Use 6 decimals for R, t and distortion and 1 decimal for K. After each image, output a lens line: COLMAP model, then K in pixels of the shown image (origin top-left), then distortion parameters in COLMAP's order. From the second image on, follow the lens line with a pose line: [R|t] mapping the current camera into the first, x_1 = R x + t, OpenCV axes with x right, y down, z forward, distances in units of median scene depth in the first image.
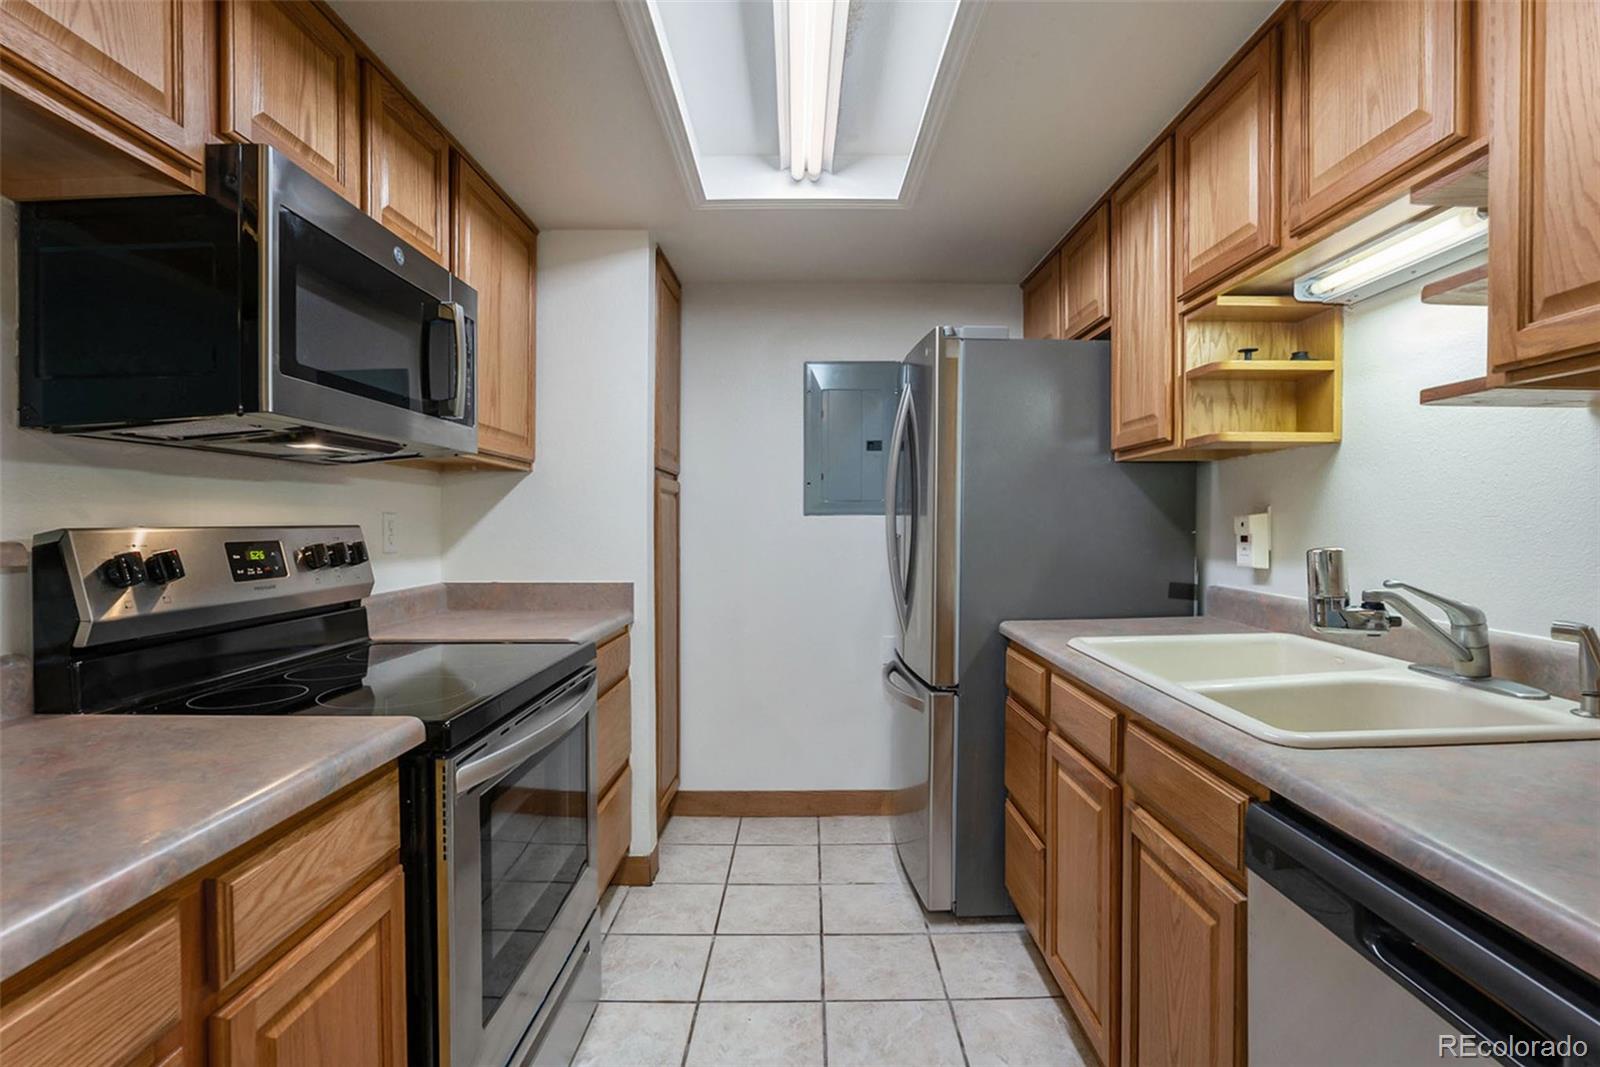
lens RADIAL K [[781.6, 0, 825.8], [0, 781.6, 530.0], [0, 0, 1]] dist [-0.079412, 0.036254]
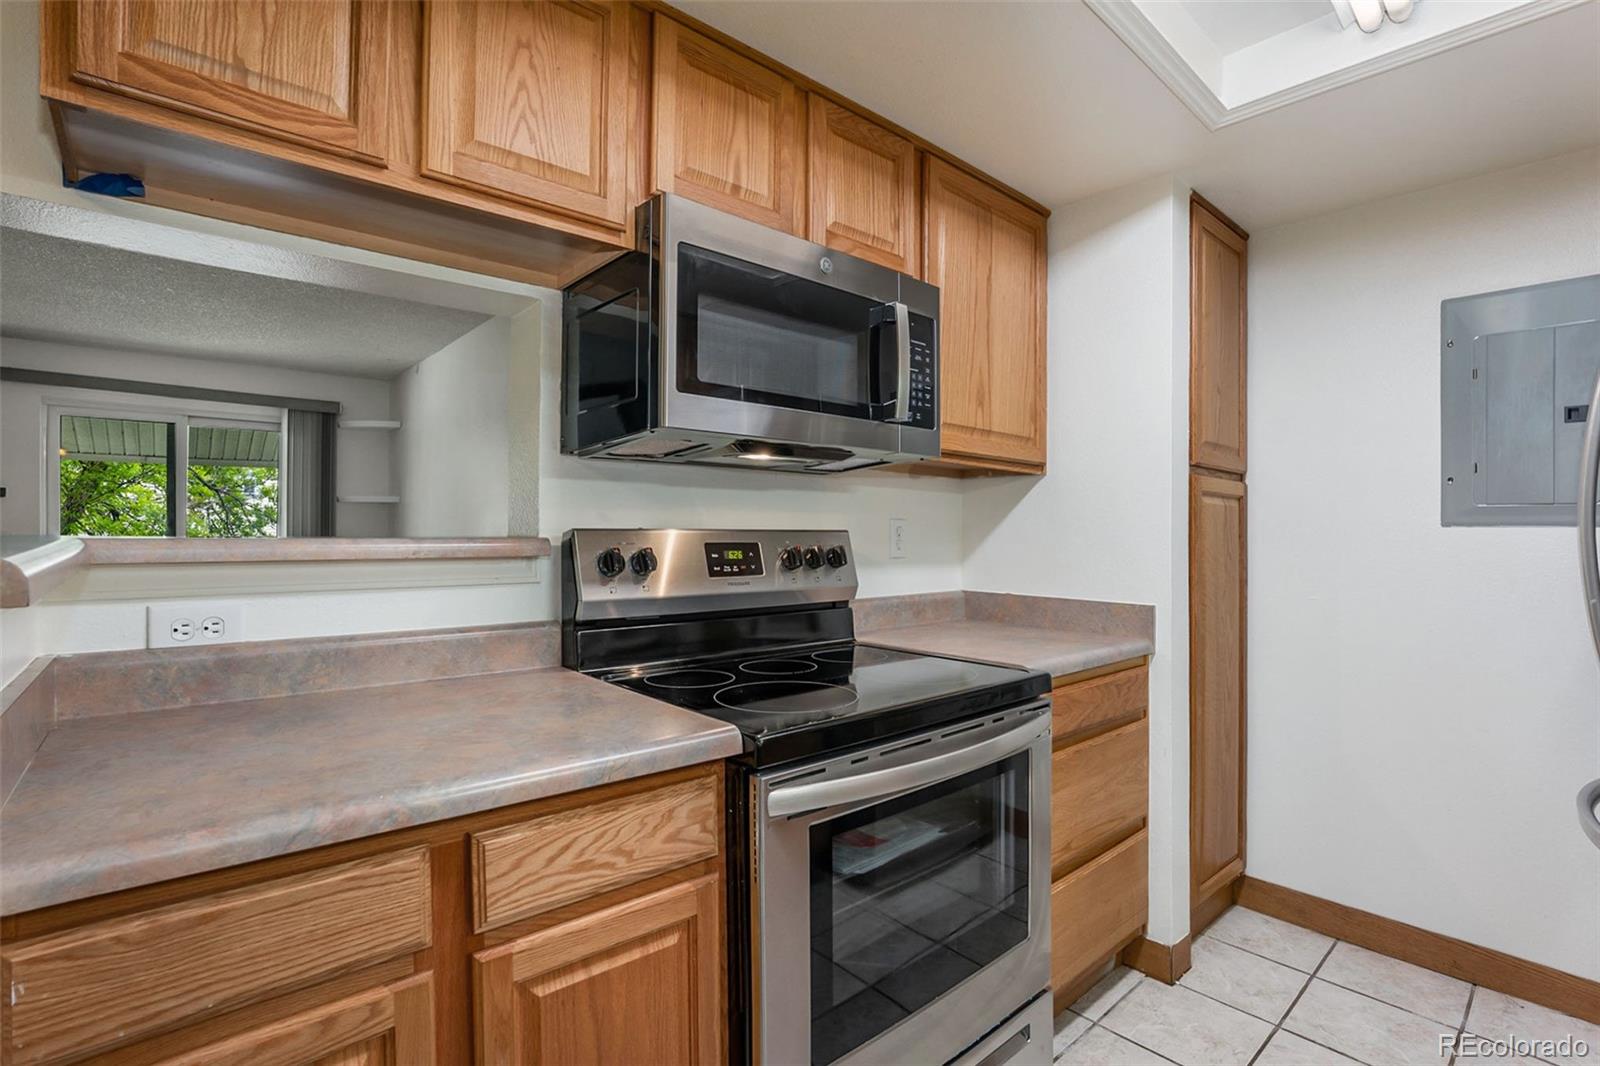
lens RADIAL K [[776.1, 0, 783.3], [0, 776.1, 517.5], [0, 0, 1]] dist [-0.049247, 0.014386]
pose [[0.655724, -0.001881, -0.754998, 0.135164], [-0.020563, 0.999581, -0.020349, -0.000572], [0.754720, 0.028868, 0.655411, 0.212030]]
